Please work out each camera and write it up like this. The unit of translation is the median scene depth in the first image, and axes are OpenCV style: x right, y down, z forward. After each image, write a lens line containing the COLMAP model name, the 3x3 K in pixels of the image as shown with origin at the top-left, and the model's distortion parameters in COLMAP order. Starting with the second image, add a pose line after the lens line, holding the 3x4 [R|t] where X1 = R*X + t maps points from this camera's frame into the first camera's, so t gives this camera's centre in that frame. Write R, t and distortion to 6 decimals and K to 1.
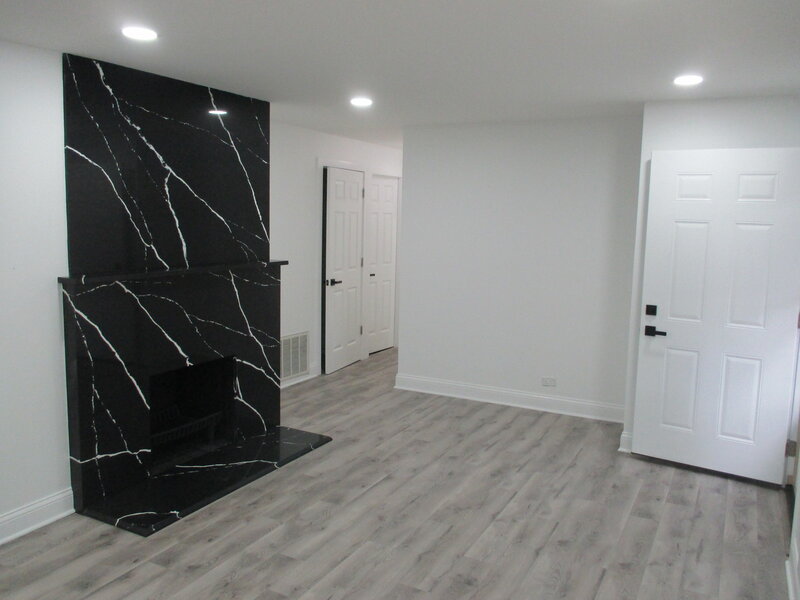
lens RADIAL K [[660.6, 0, 404.1], [0, 660.6, 303.3], [0, 0, 1]] dist [-0.022035, 0.011589]
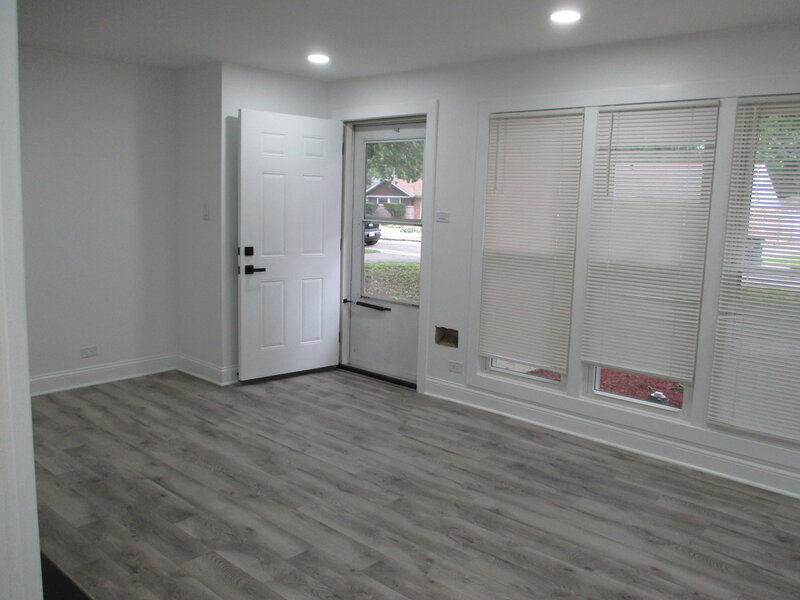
lens RADIAL K [[660.6, 0, 403.8], [0, 660.6, 297.0], [0, 0, 1]] dist [-0.022035, 0.011589]
pose [[0.253650, -0.154802, 0.954829, -0.709321], [0.109700, 0.985346, 0.130608, -0.033864], [-0.961055, 0.071616, 0.266915, 0.479840]]
